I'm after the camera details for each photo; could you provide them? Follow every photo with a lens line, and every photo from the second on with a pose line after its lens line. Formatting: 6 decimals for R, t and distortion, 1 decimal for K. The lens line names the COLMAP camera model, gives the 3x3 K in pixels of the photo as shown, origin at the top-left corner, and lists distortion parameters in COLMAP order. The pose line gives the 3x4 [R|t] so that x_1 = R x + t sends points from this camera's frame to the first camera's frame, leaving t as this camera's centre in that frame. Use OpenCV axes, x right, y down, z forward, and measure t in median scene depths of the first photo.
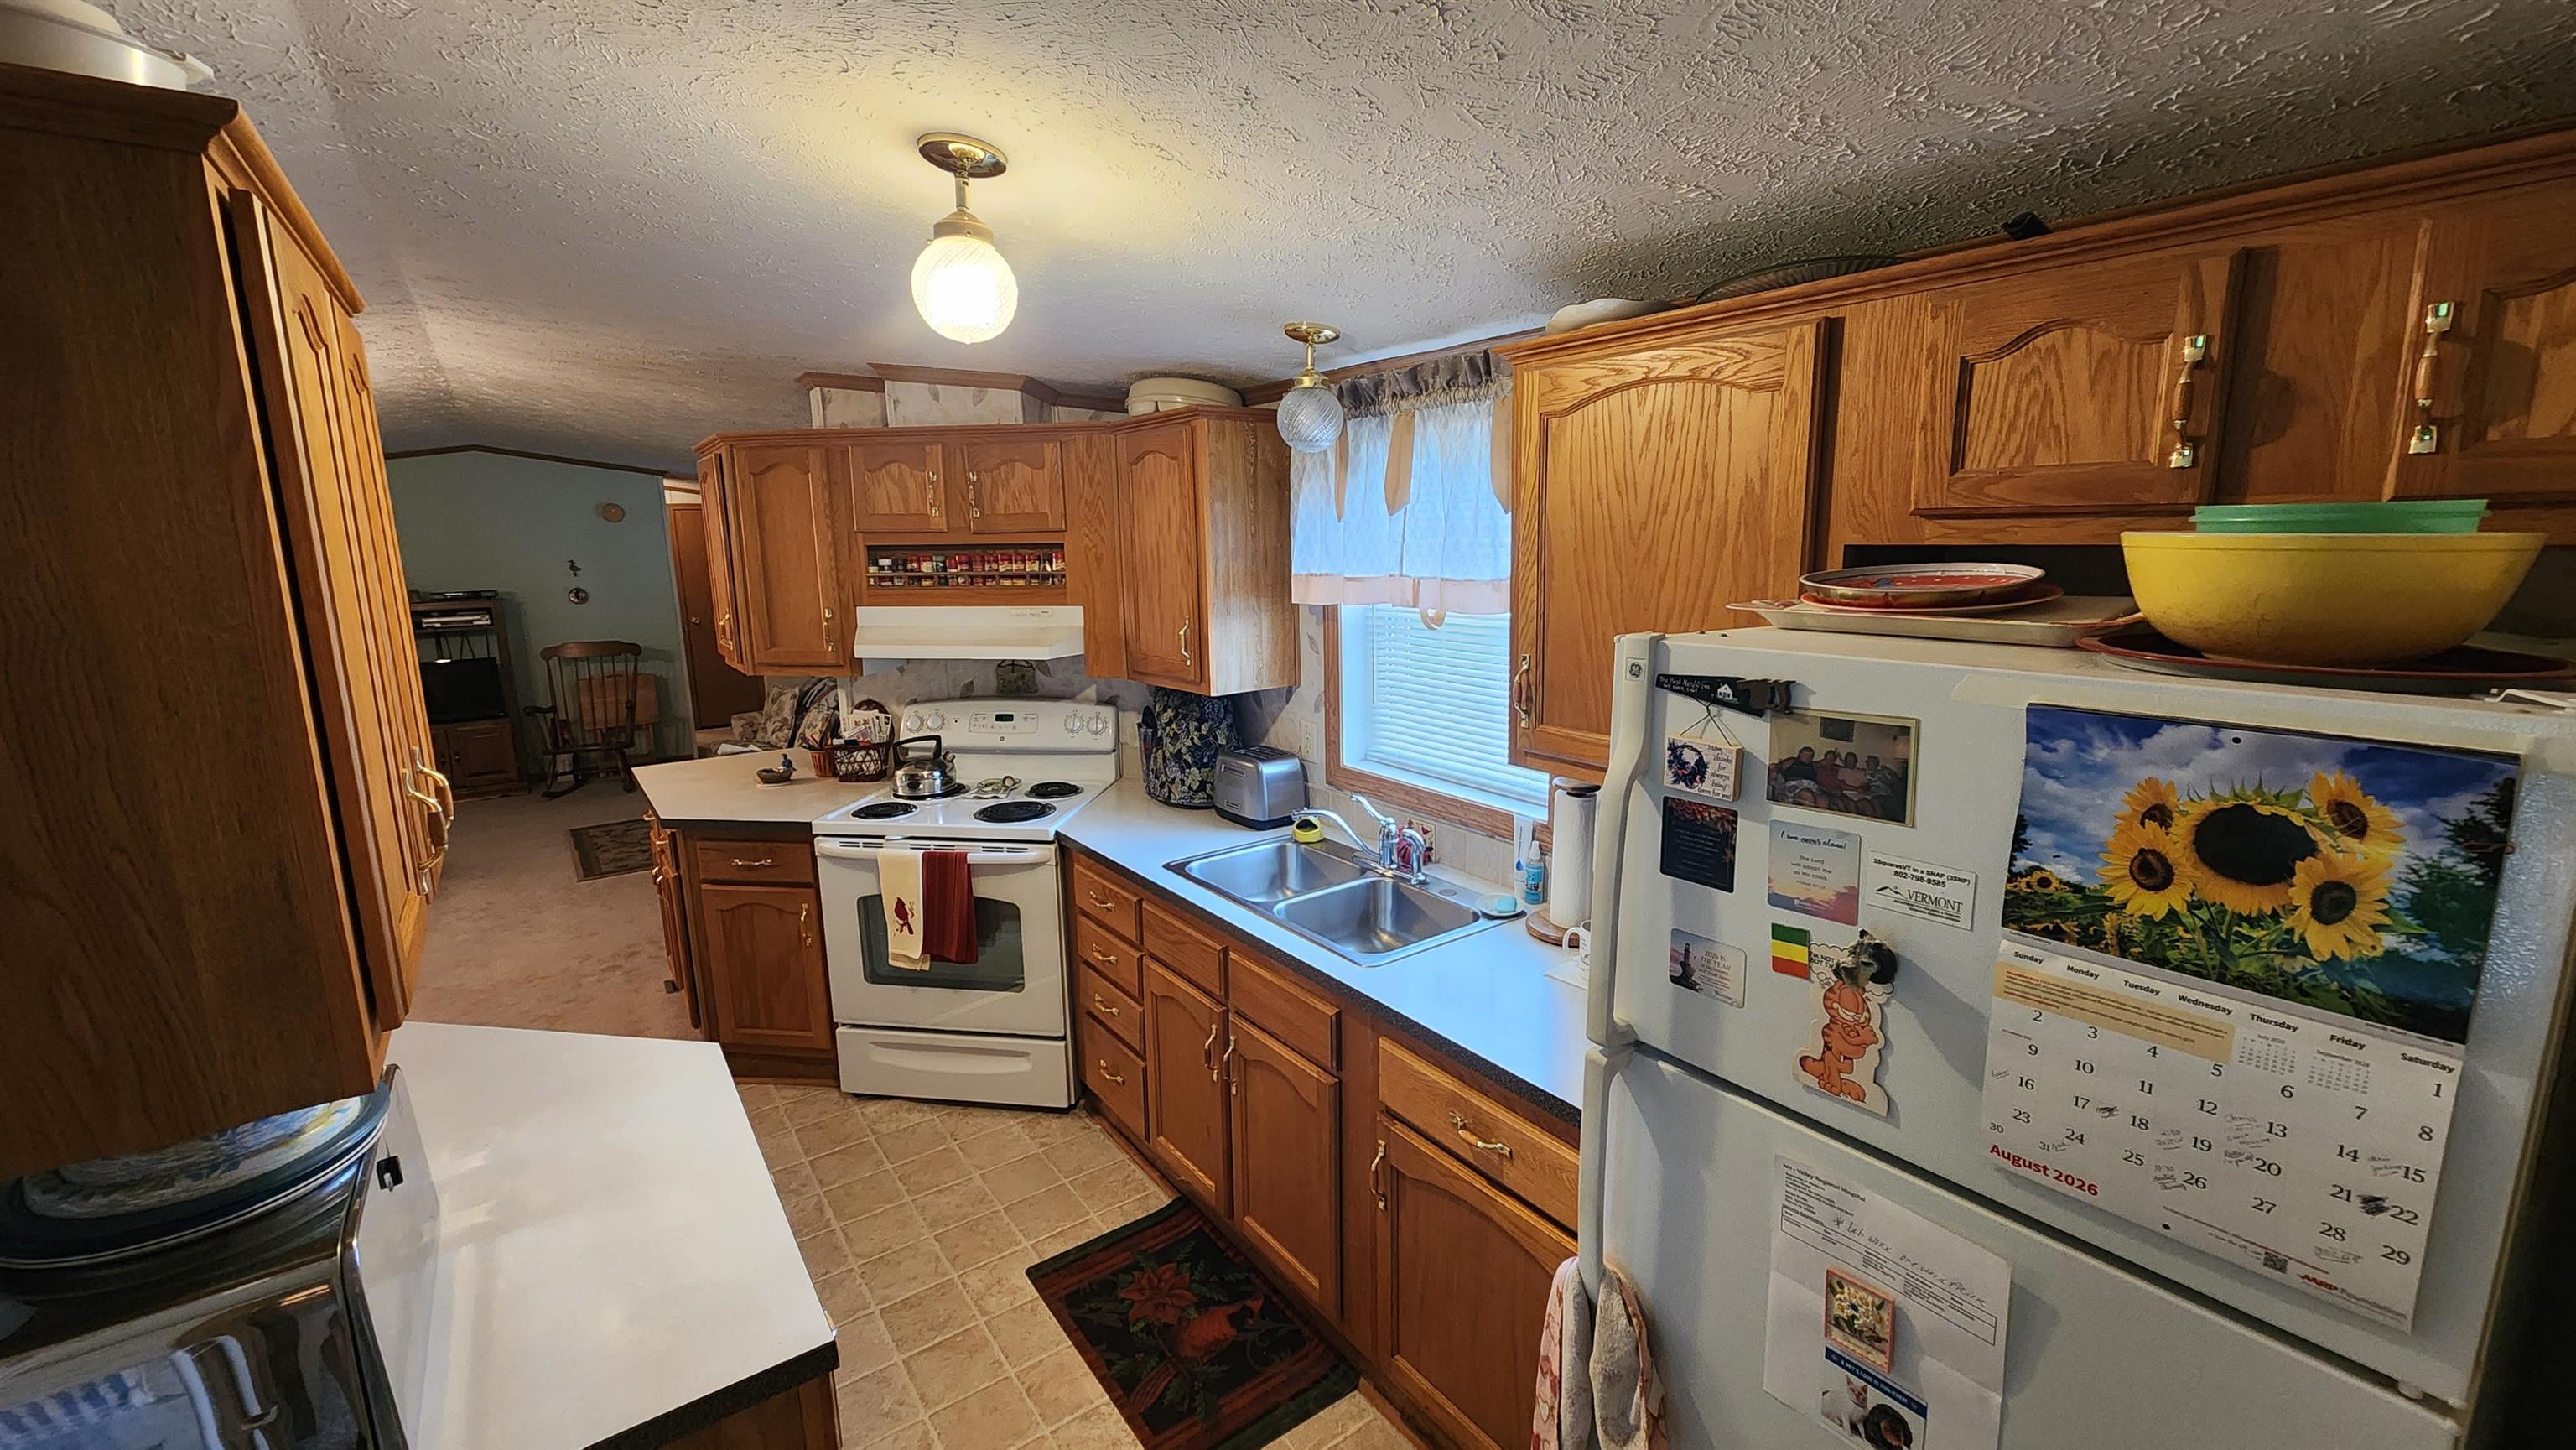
lens RADIAL K [[1049.7, 0, 1284.7], [0, 1049.7, 719.1], [0, 0, 1]] dist [0.010730, 0.000540]
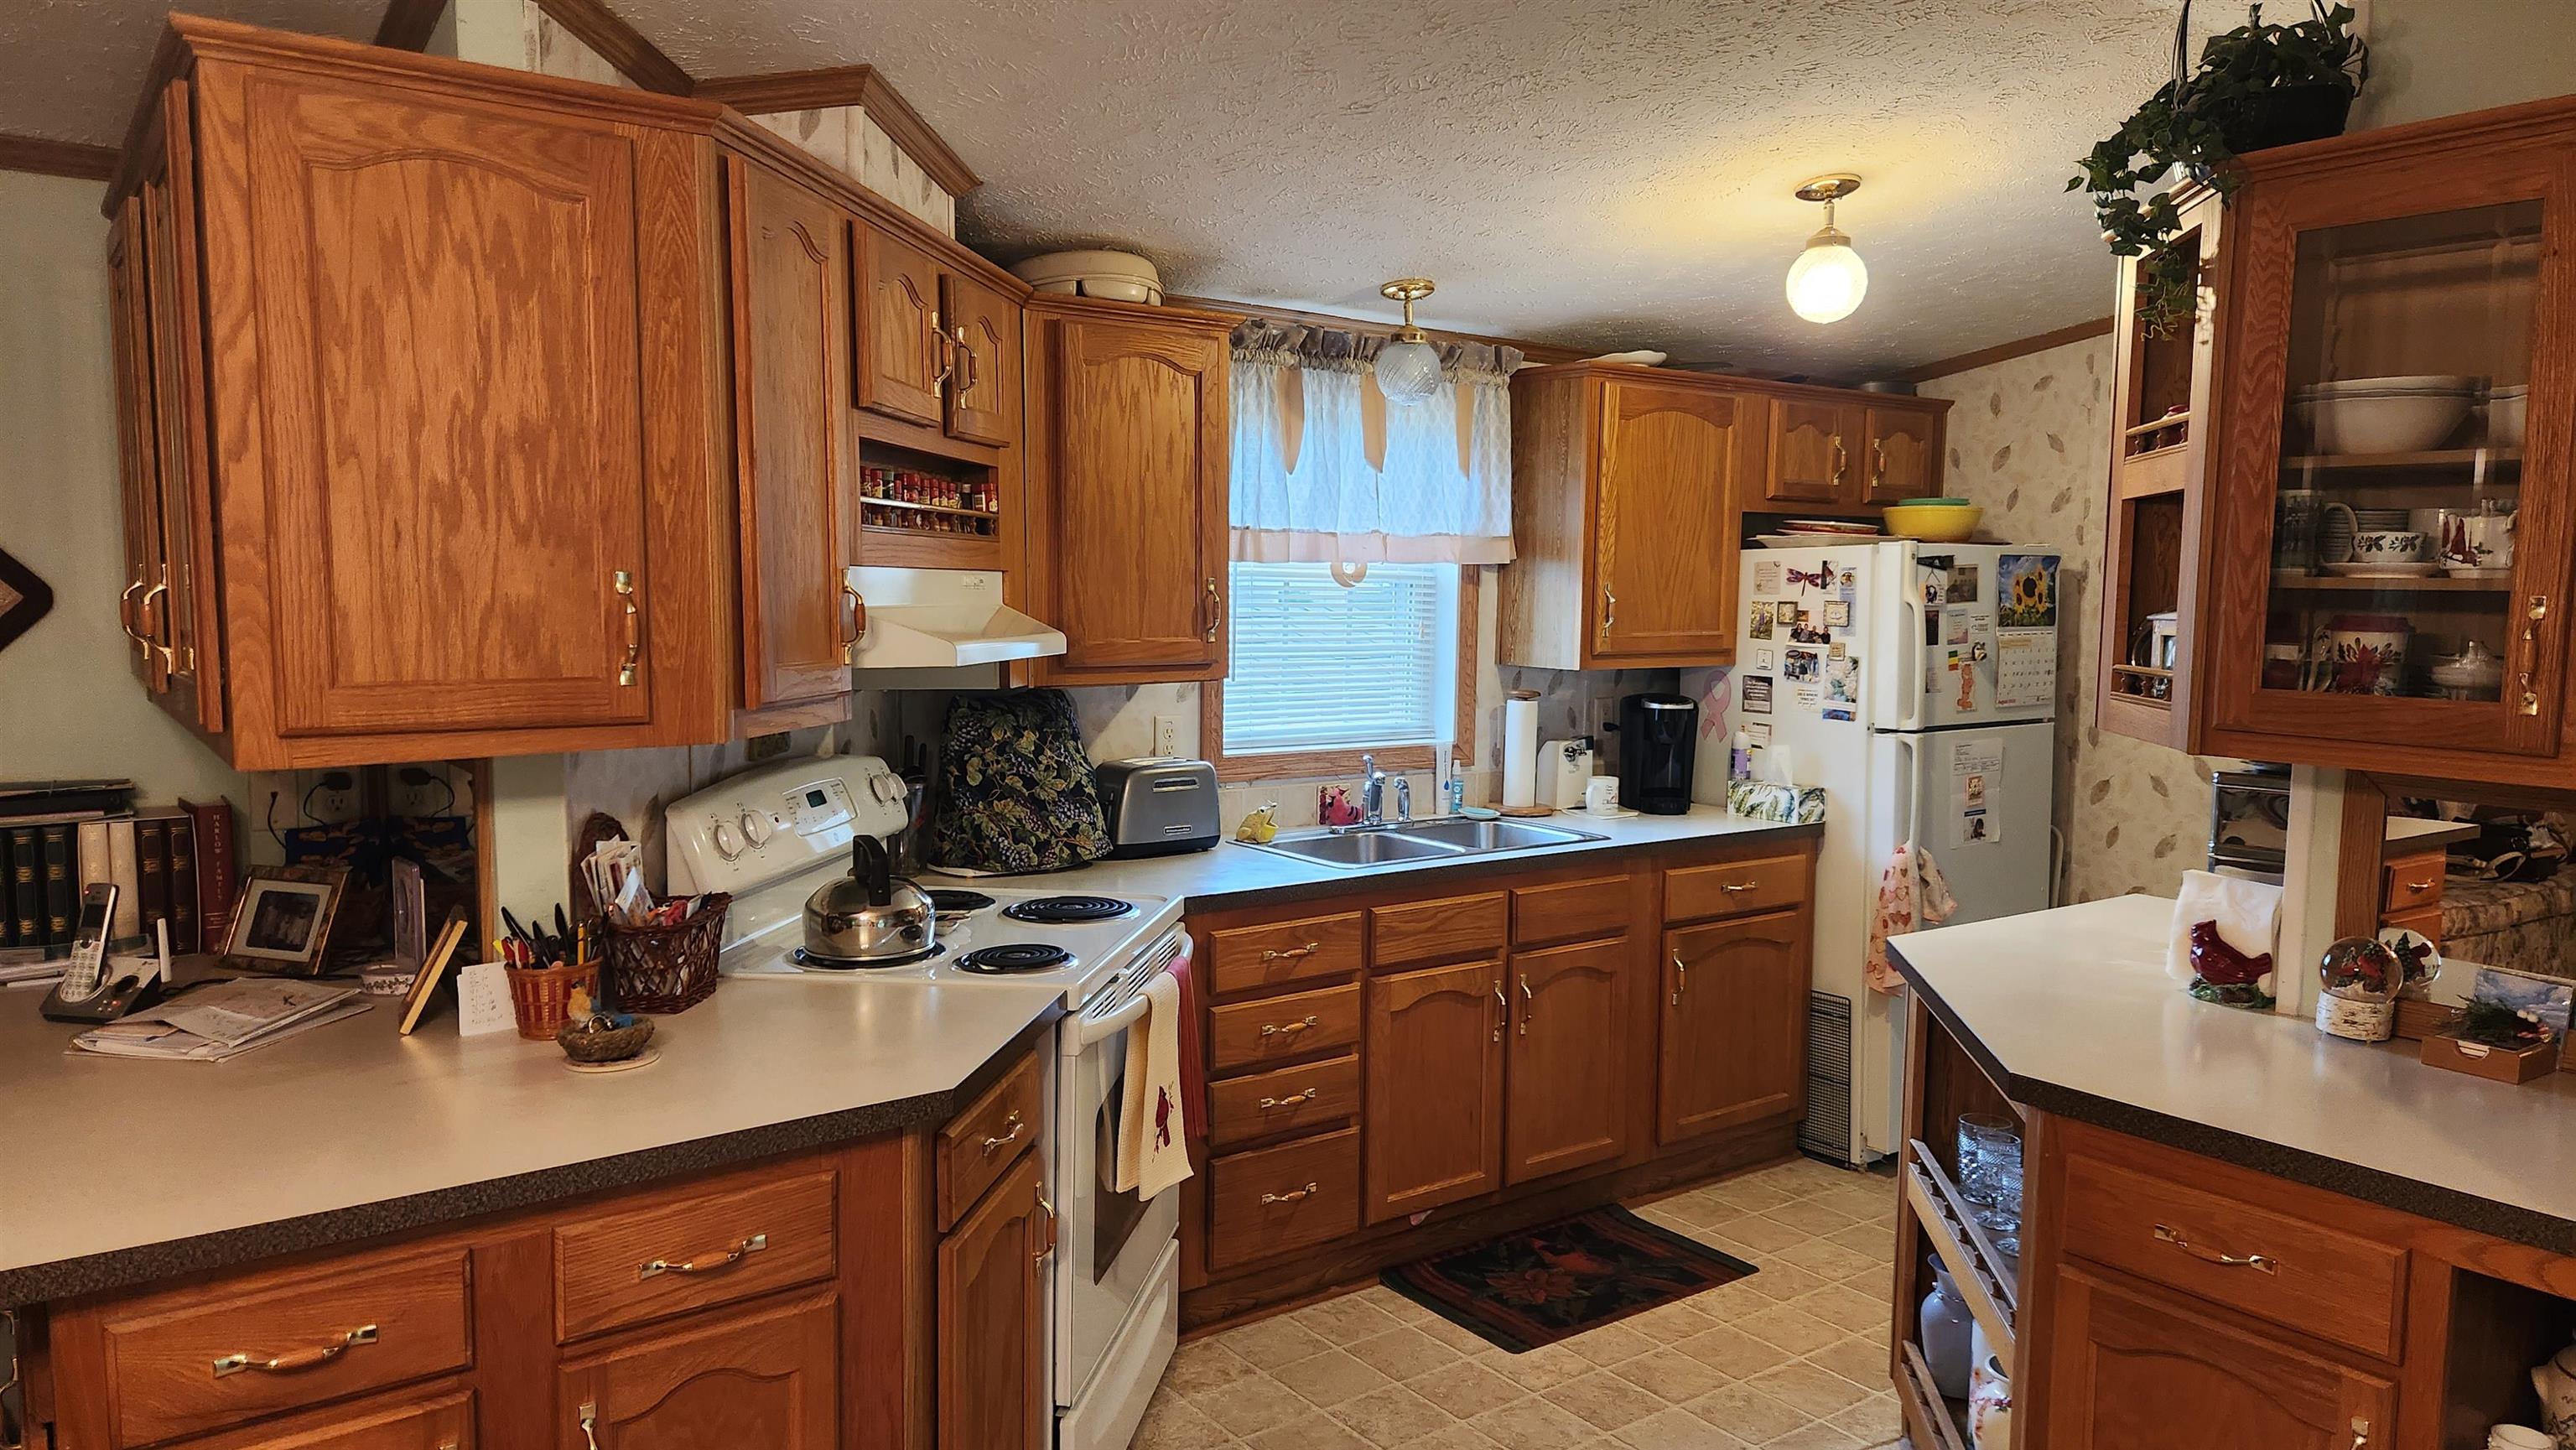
lens RADIAL K [[1745.8, 0, 1288.0], [0, 1745.8, 725.0], [0, 0, 1]] dist [0.036639, -0.076331]
pose [[-0.017710, -0.066628, 0.997621, -1.269229], [0.167183, 0.983533, 0.068655, -0.064274], [-0.985767, 0.168001, -0.006279, 0.891946]]
